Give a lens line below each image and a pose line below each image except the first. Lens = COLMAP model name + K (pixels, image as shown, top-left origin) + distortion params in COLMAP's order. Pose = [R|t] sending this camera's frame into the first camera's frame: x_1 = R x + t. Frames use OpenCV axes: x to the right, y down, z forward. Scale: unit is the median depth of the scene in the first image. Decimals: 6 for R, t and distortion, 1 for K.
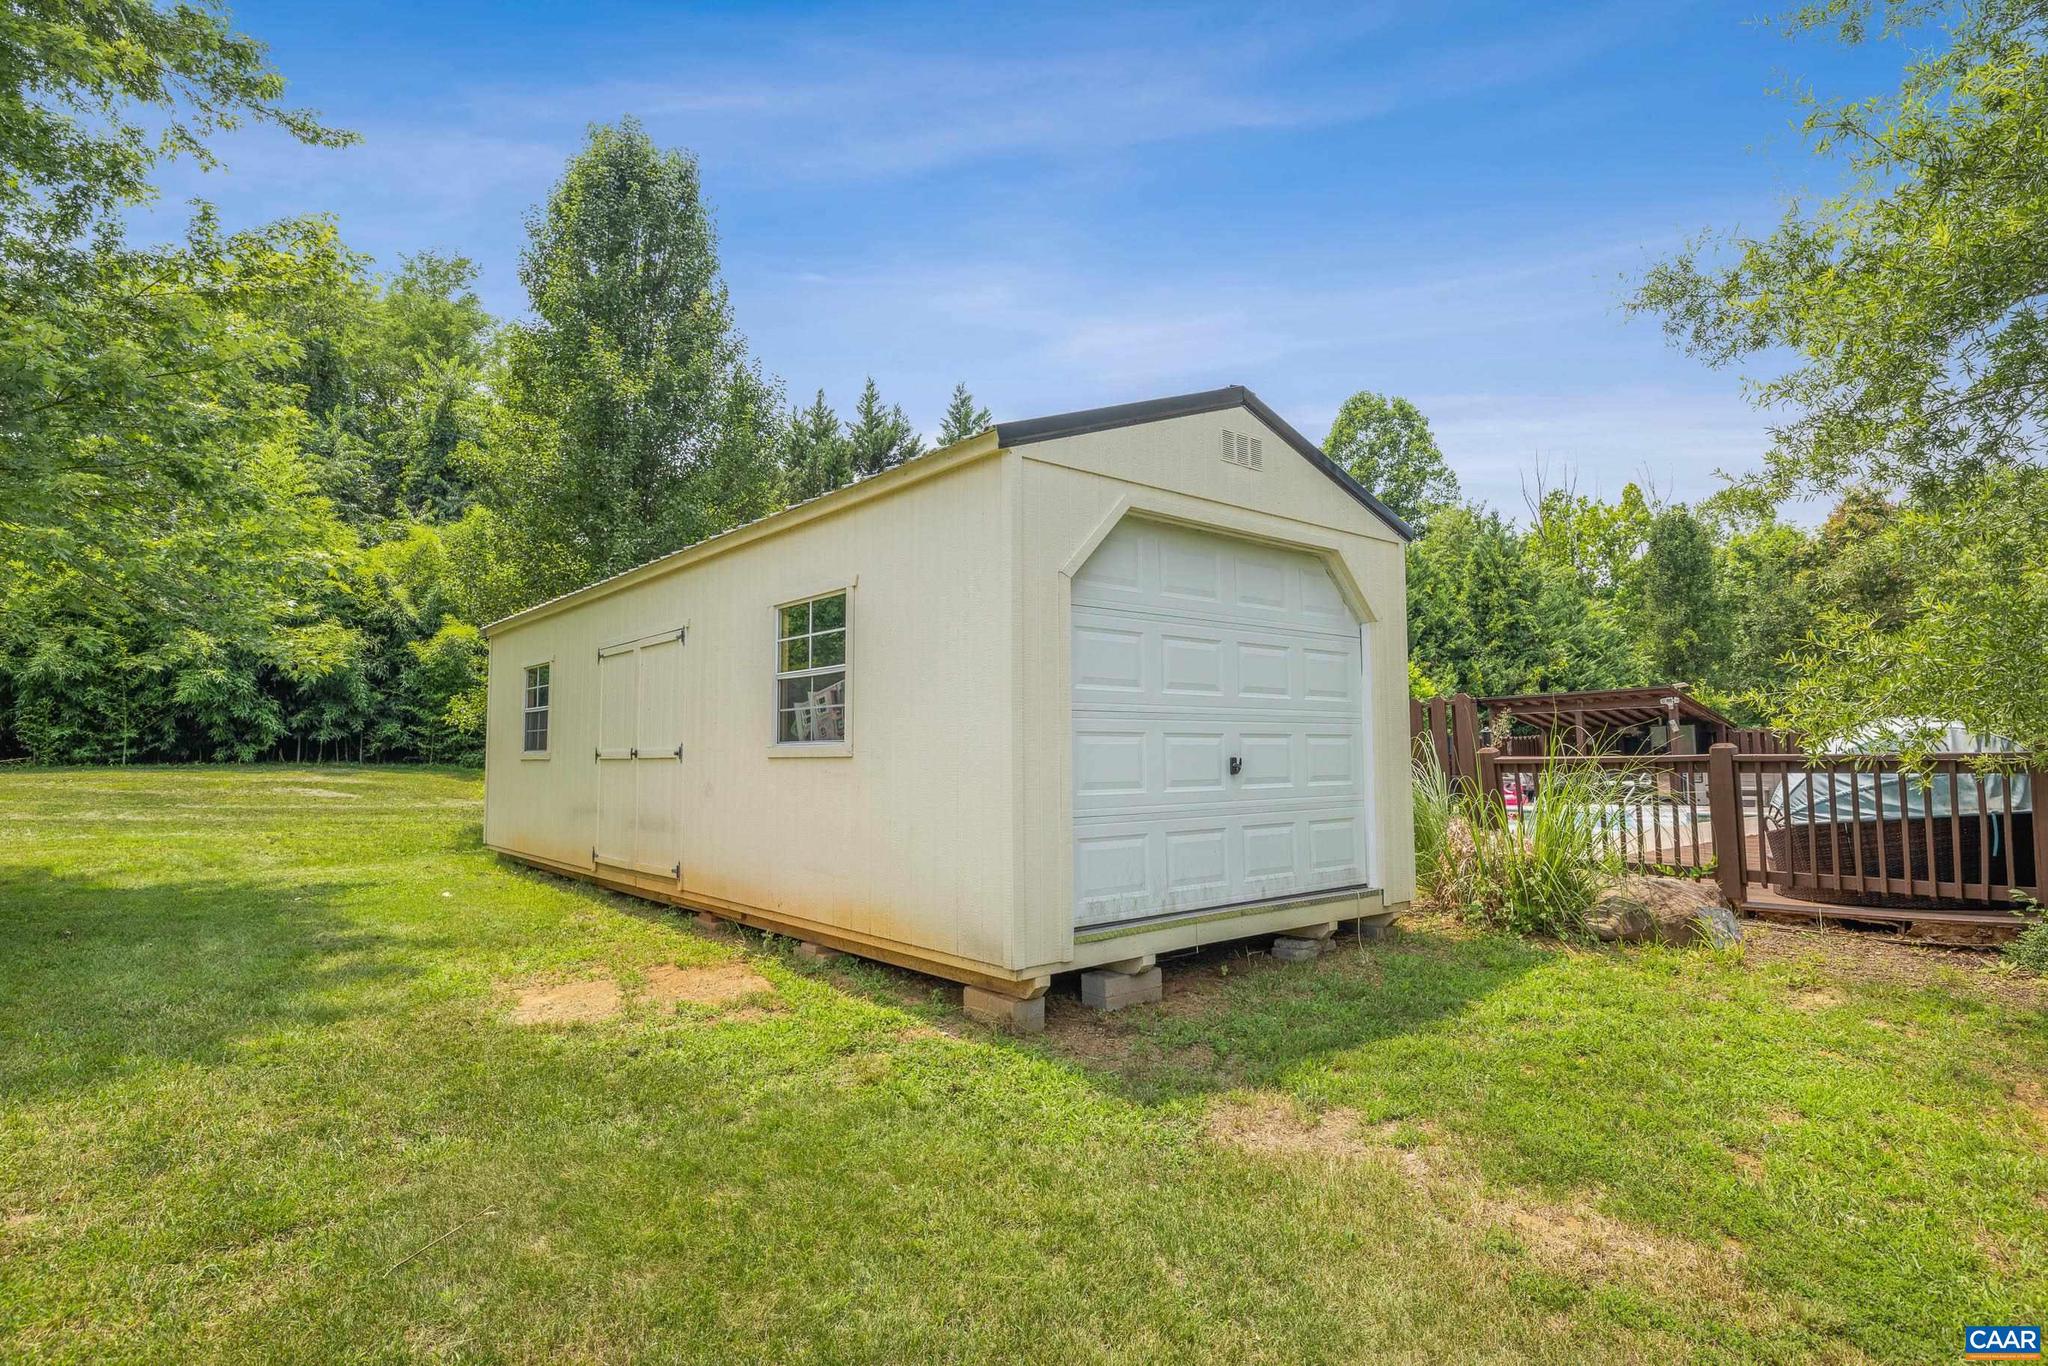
lens RADIAL K [[1049.0, 0, 1019.1], [0, 1049.0, 684.5], [0, 0, 1]] dist [-0.002158, -0.000508]
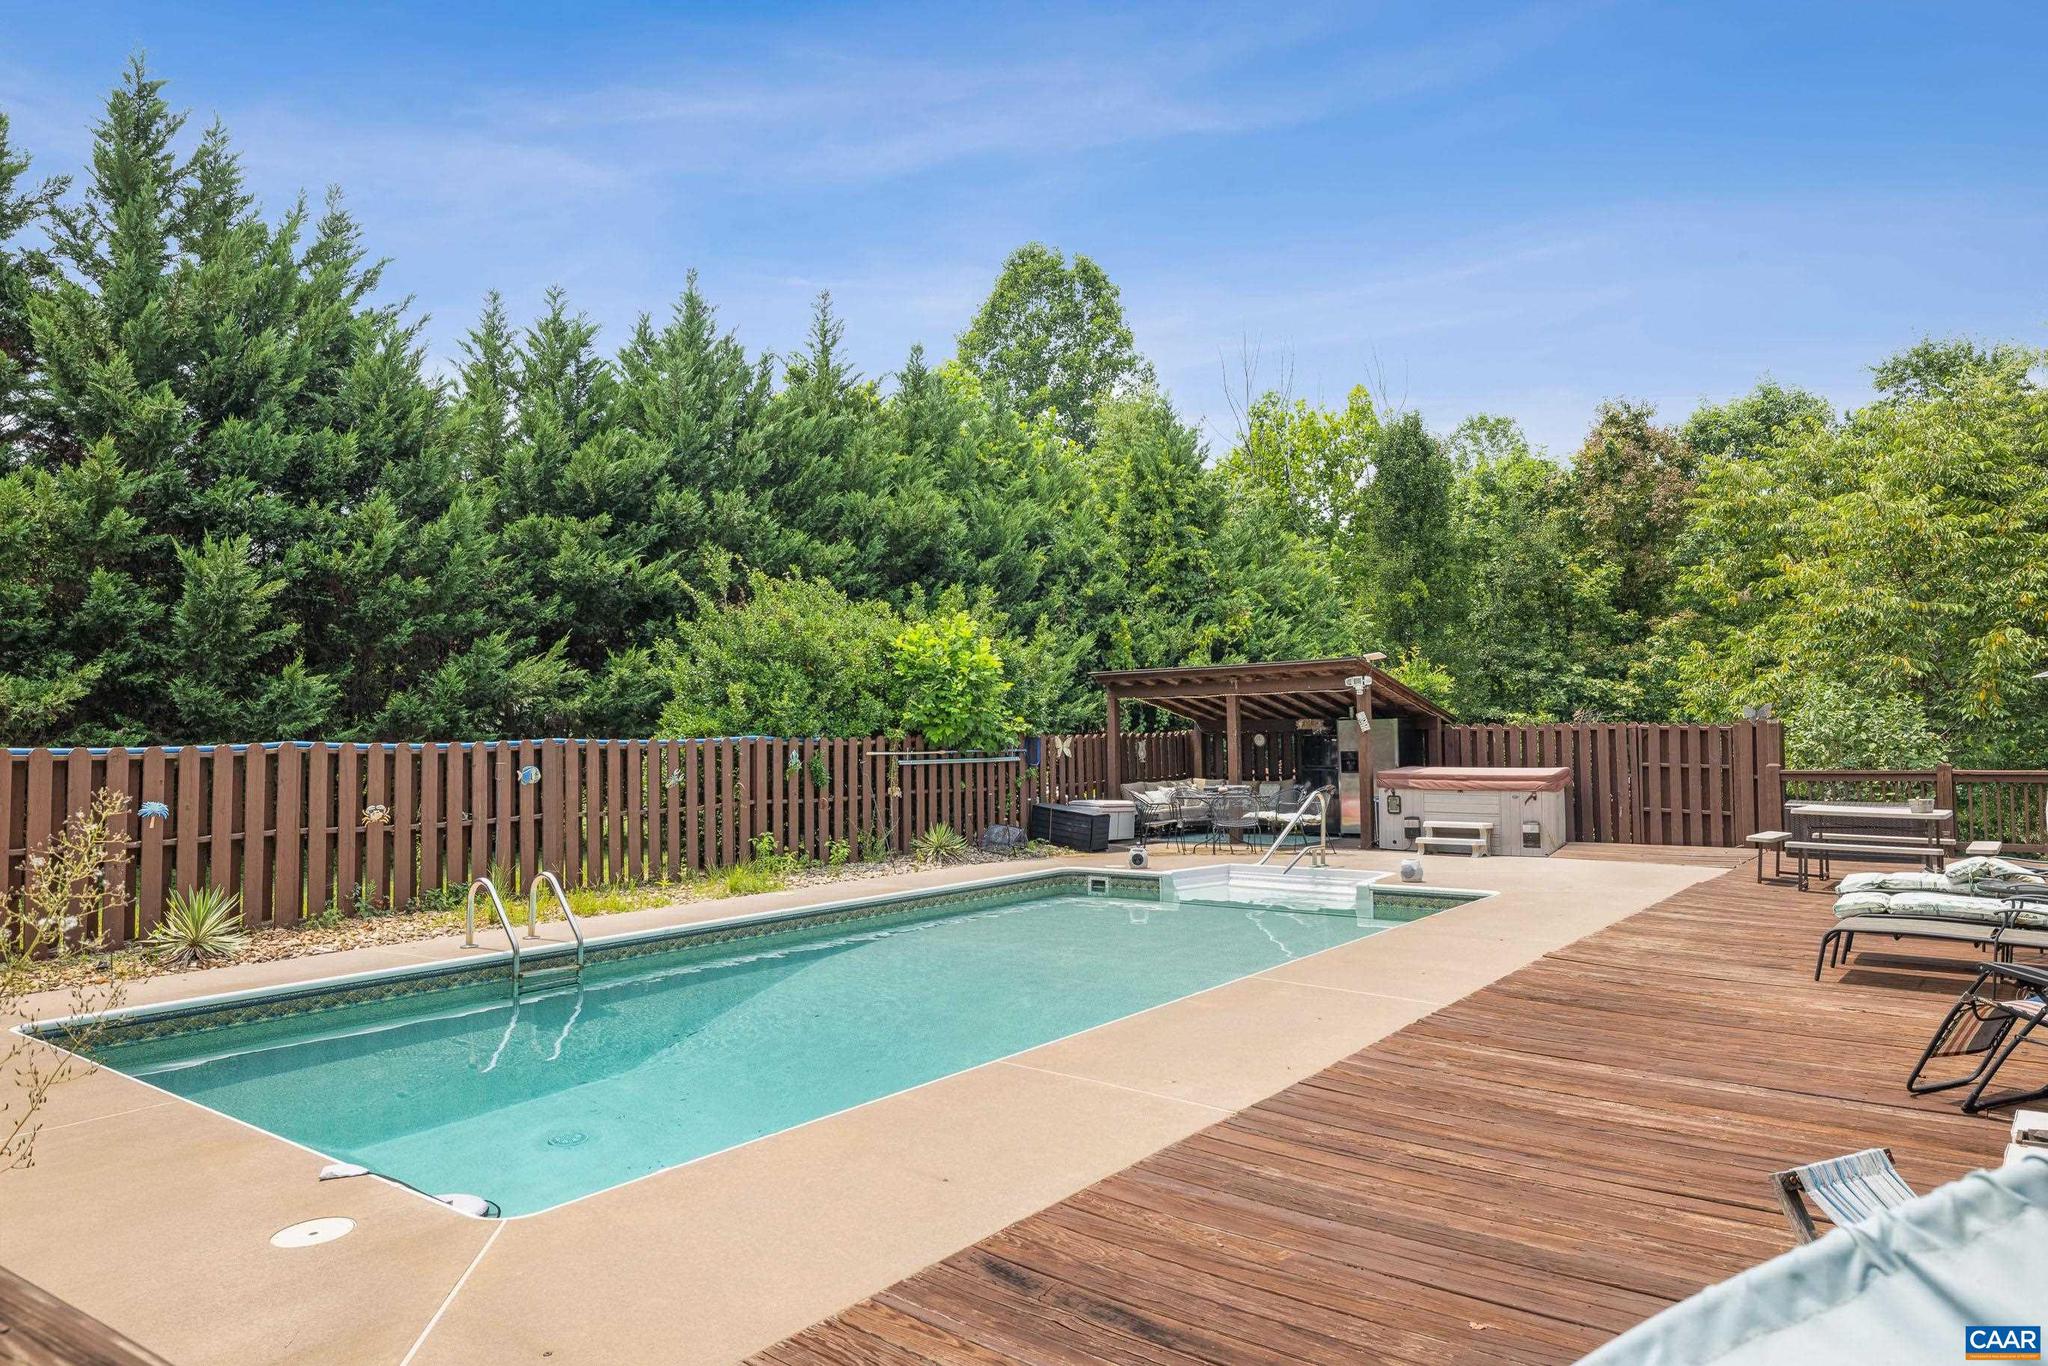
lens RADIAL K [[1285.1, 0, 1025.3], [0, 1285.1, 682.0], [0, 0, 1]] dist [0.005248, 0.000076]
pose [[0.968164, 0.007309, 0.250212, 0.142280], [-0.014684, 0.999511, 0.027622, -0.001327], [-0.249887, -0.030416, 0.967797, 0.185528]]
